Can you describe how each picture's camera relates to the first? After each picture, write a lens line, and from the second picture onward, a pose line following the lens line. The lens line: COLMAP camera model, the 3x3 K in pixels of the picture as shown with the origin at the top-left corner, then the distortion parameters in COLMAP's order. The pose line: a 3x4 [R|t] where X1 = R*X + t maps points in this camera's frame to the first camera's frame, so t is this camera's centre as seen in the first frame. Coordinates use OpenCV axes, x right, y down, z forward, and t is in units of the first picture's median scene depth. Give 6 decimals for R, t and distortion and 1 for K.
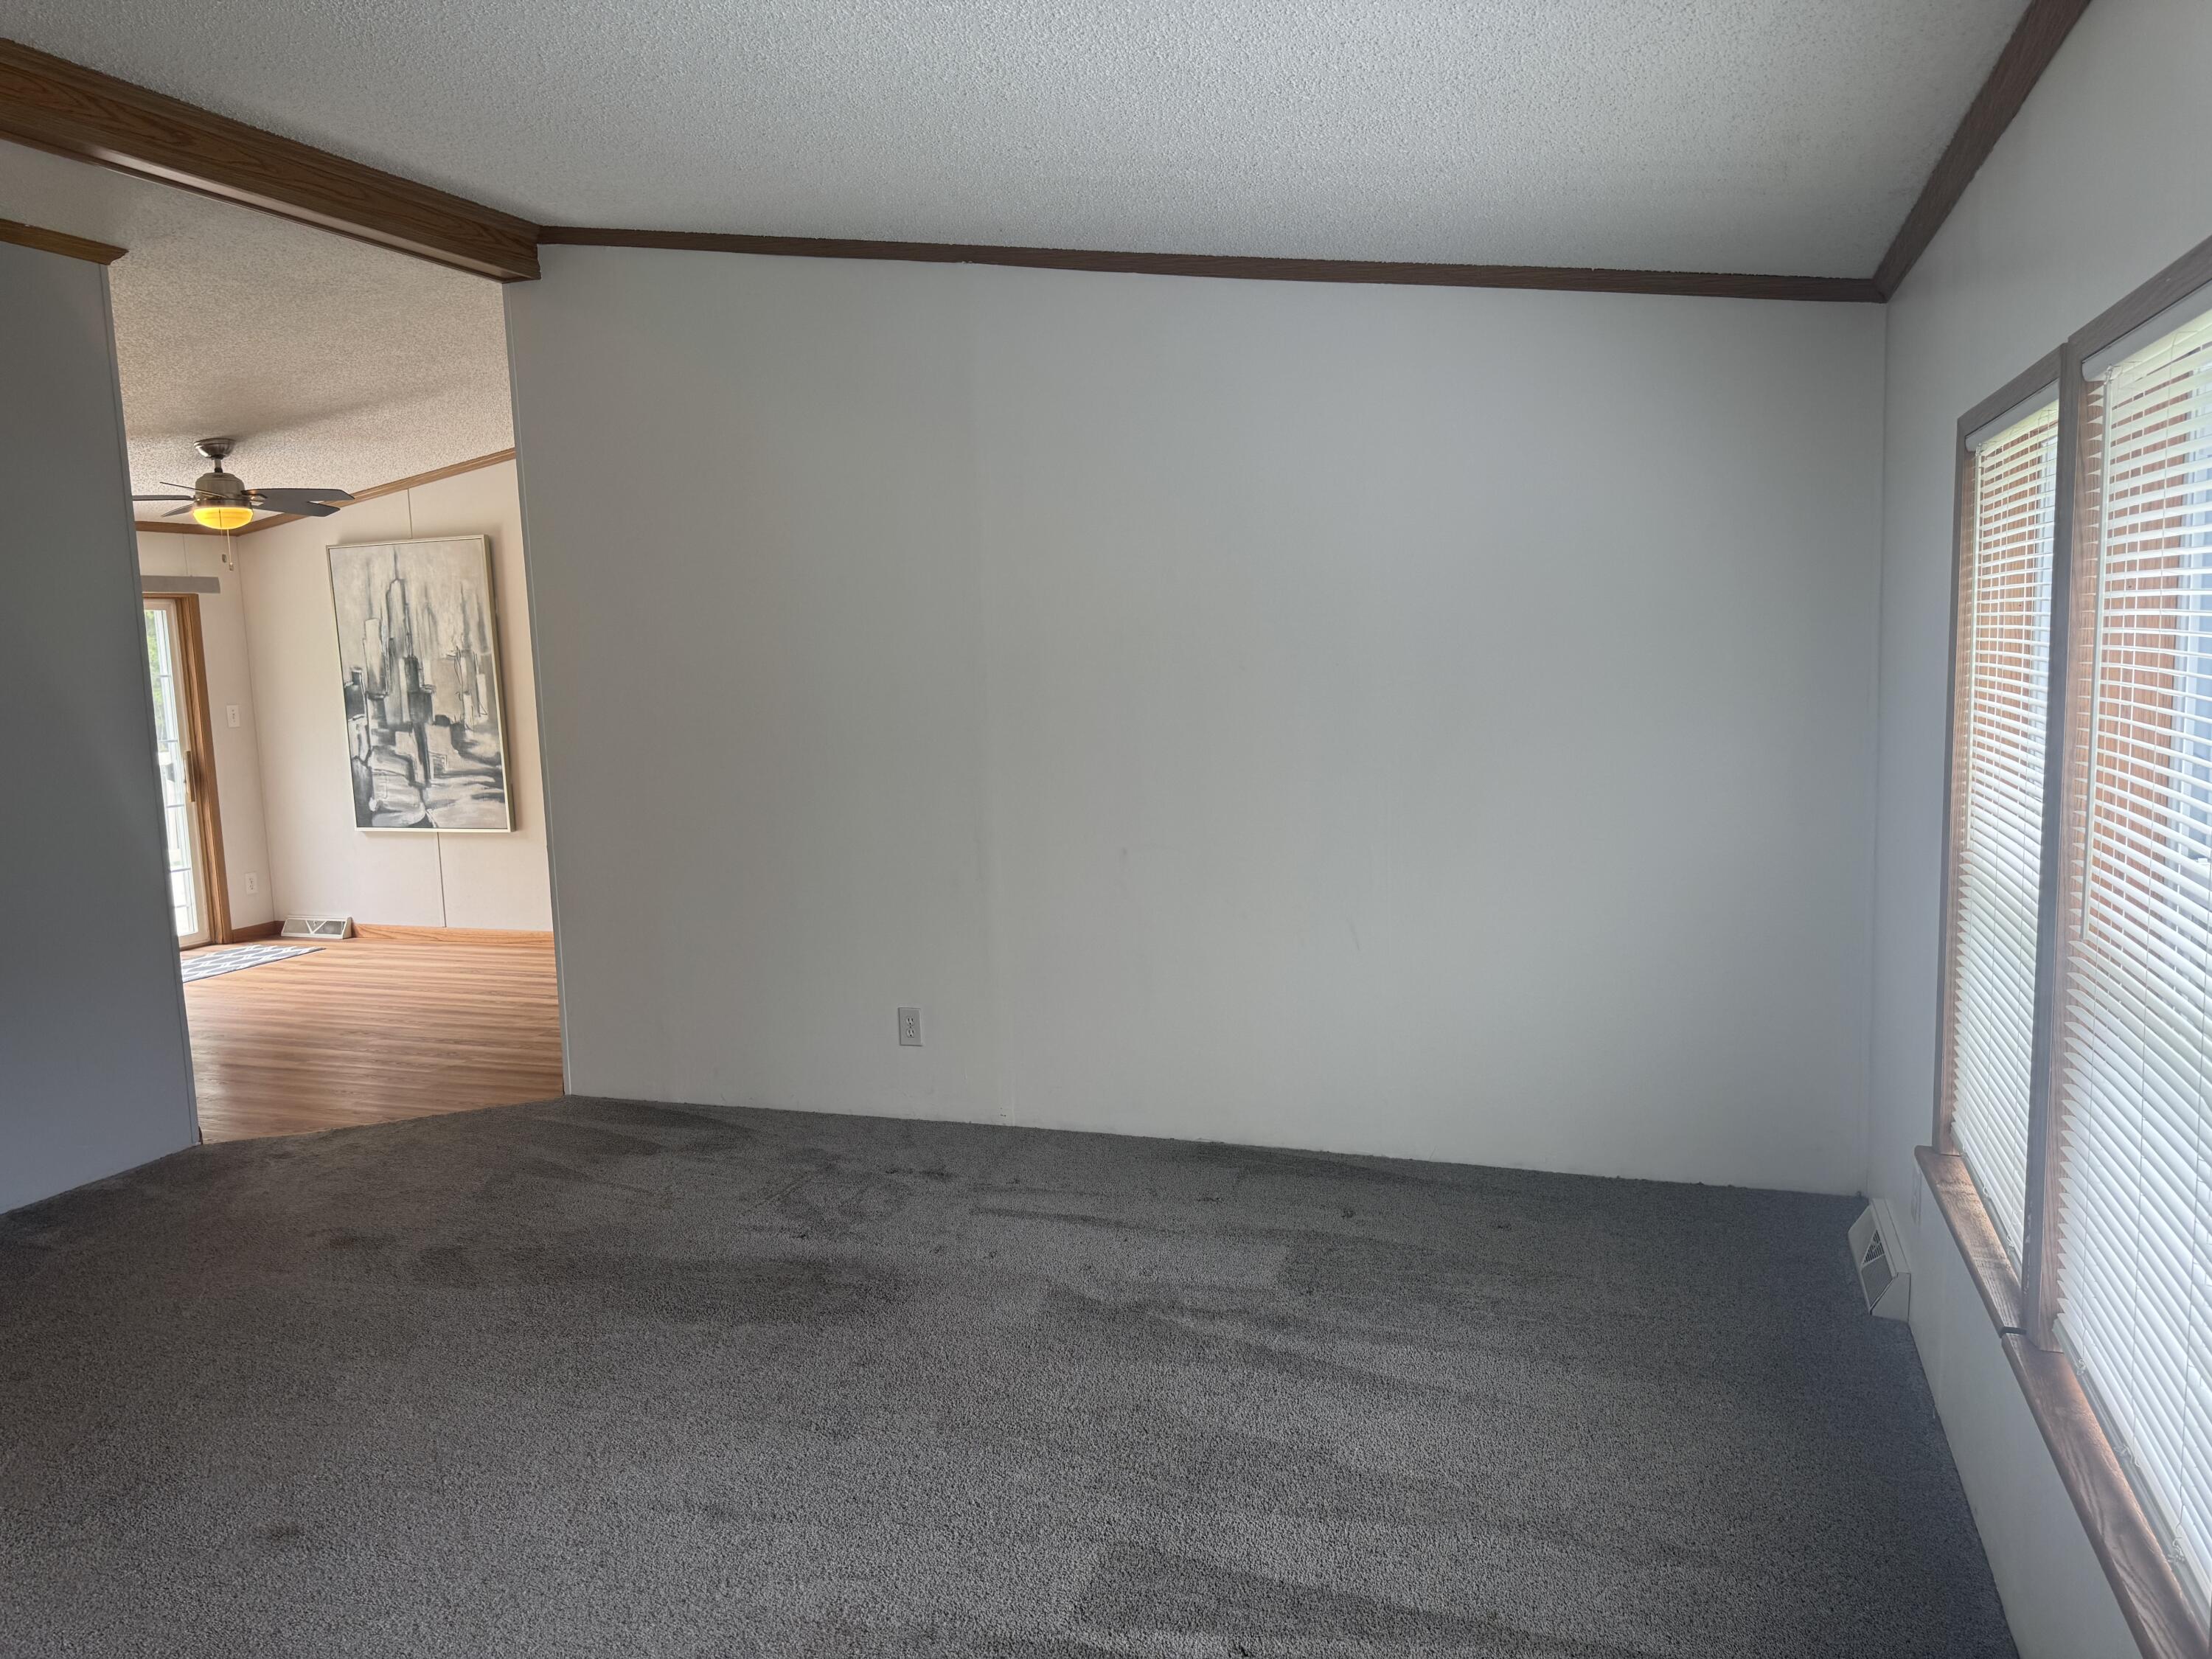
lens RADIAL K [[1541.9, 0, 1109.0], [0, 1541.9, 818.3], [0, 0, 1]] dist [-0.004996, -0.002793]
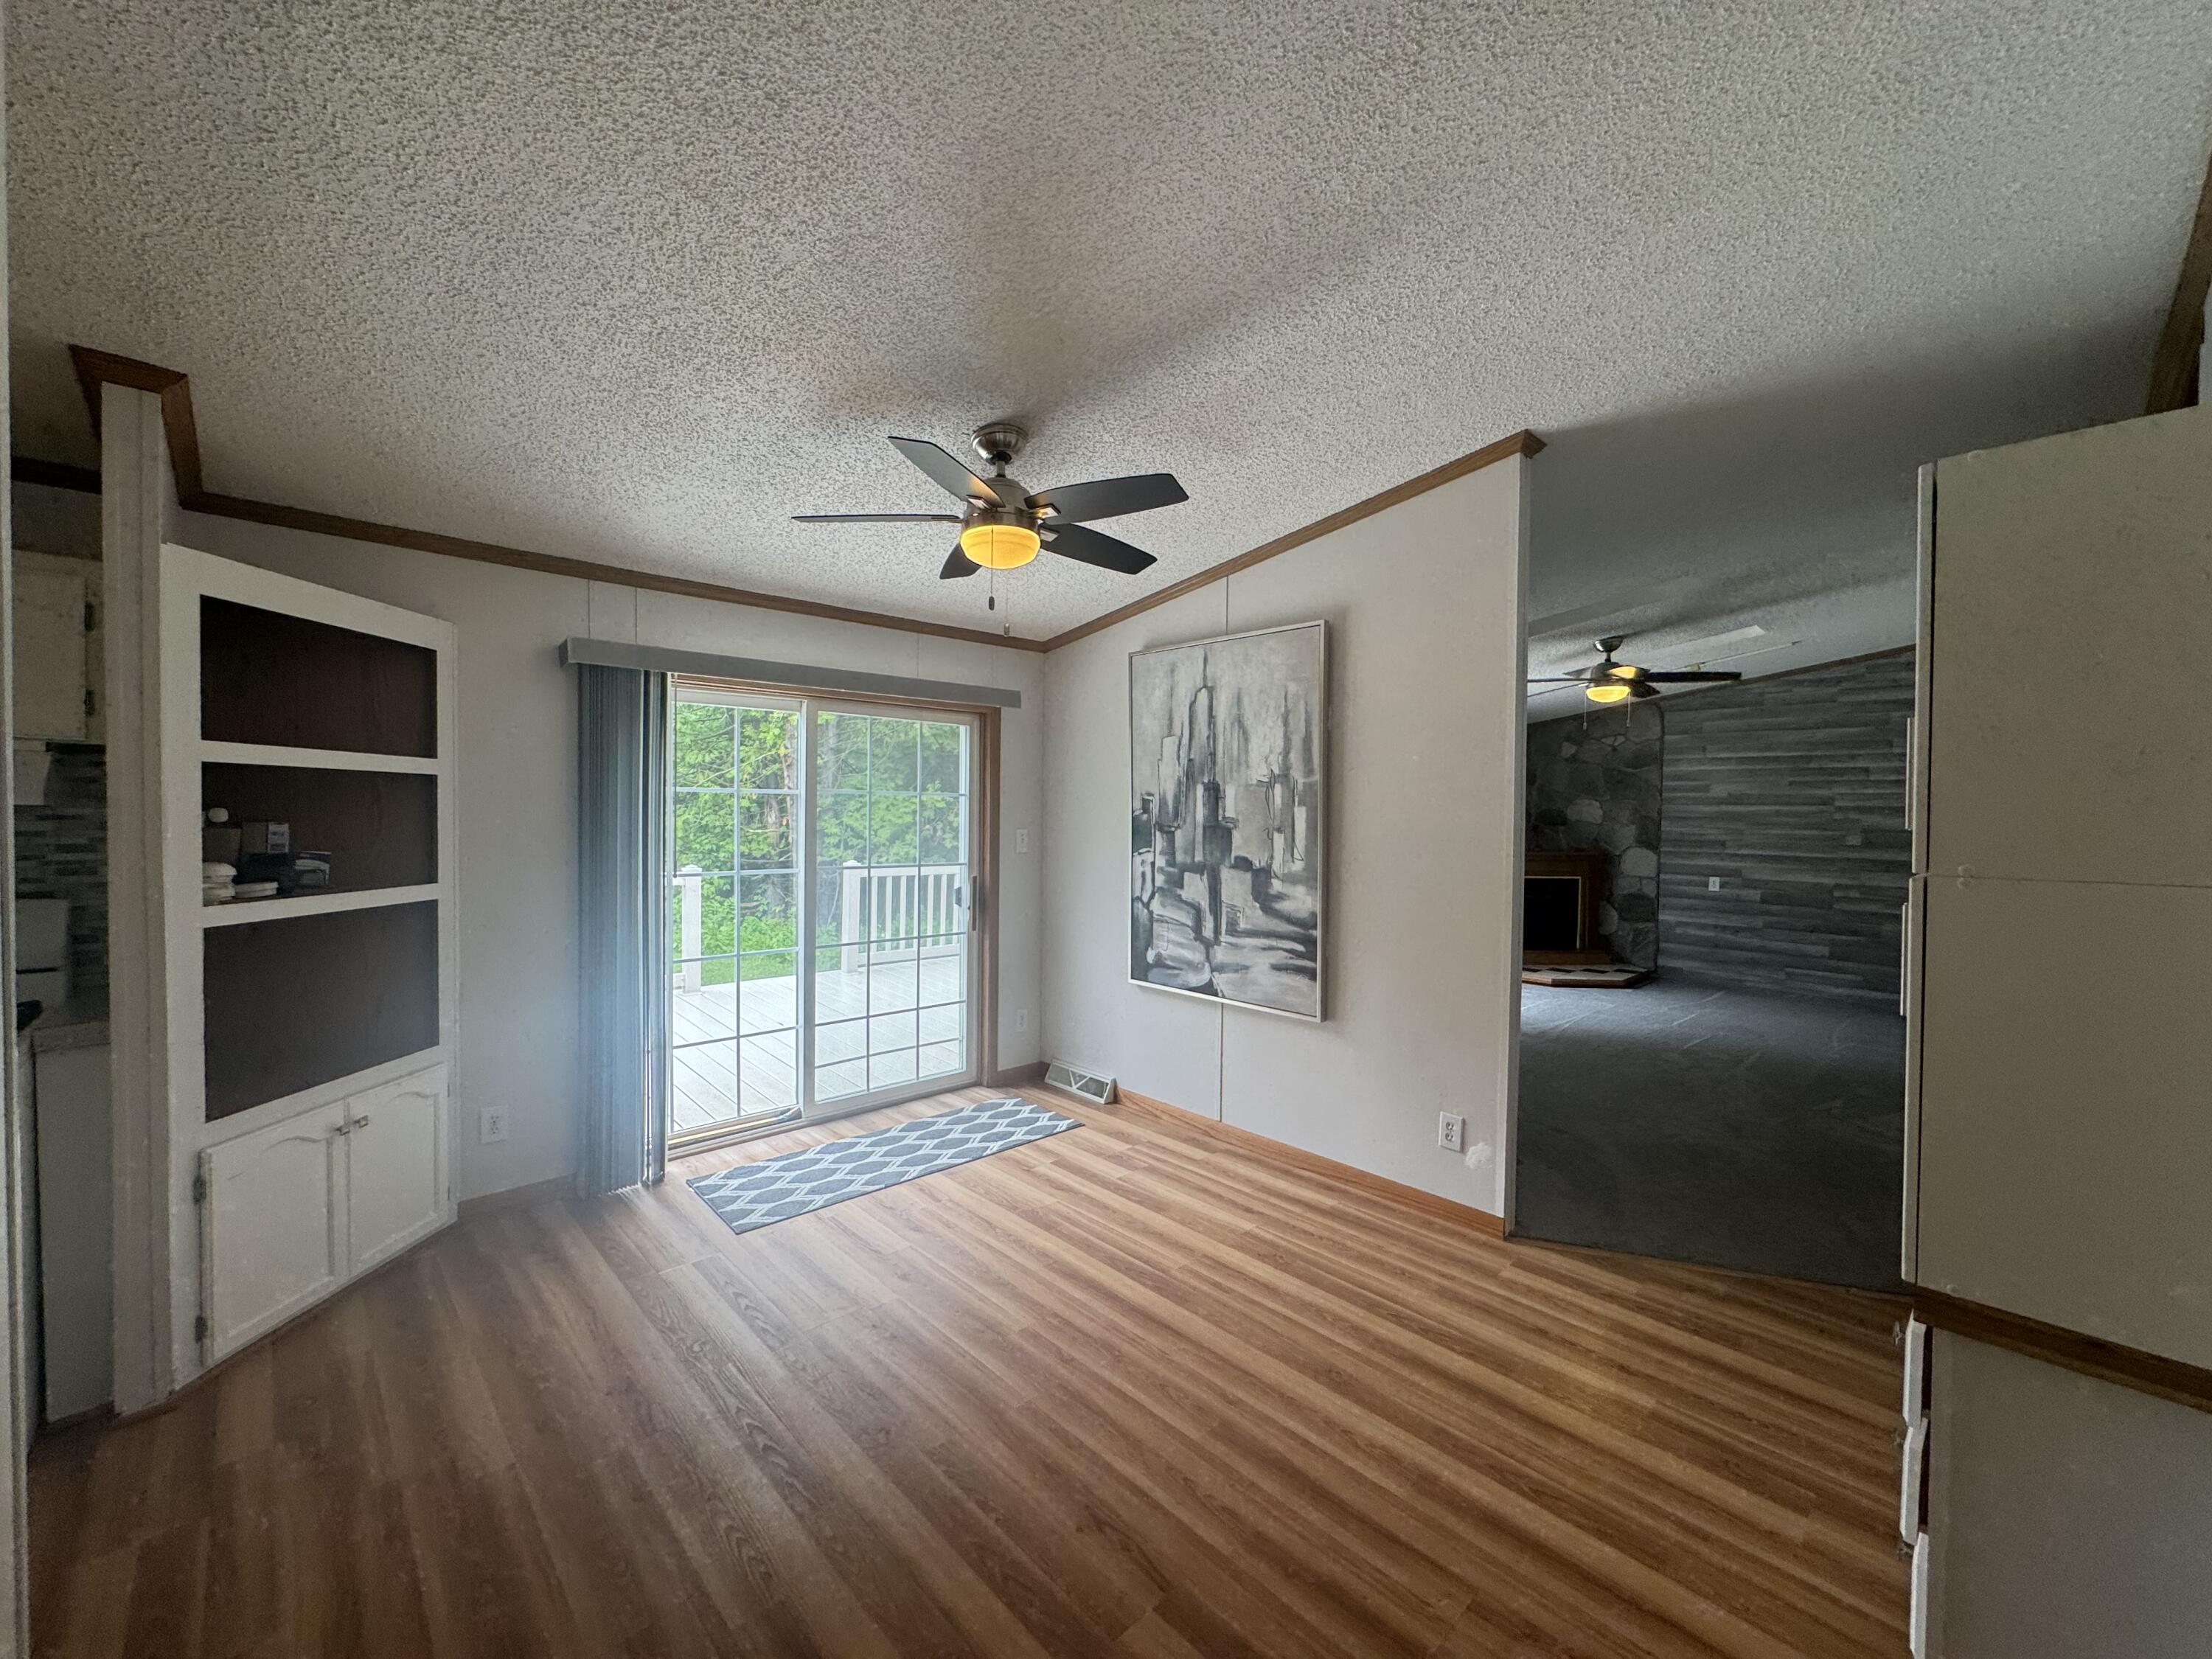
lens RADIAL K [[883.5, 0, 1101.3], [0, 883.5, 829.8], [0, 0, 1]] dist [-0.003665, 0.000272]
pose [[0.884483, 0.055183, -0.463298, -0.287731], [-0.094881, 0.993506, -0.062802, -0.045256], [0.456824, 0.099506, 0.883974, 0.564913]]
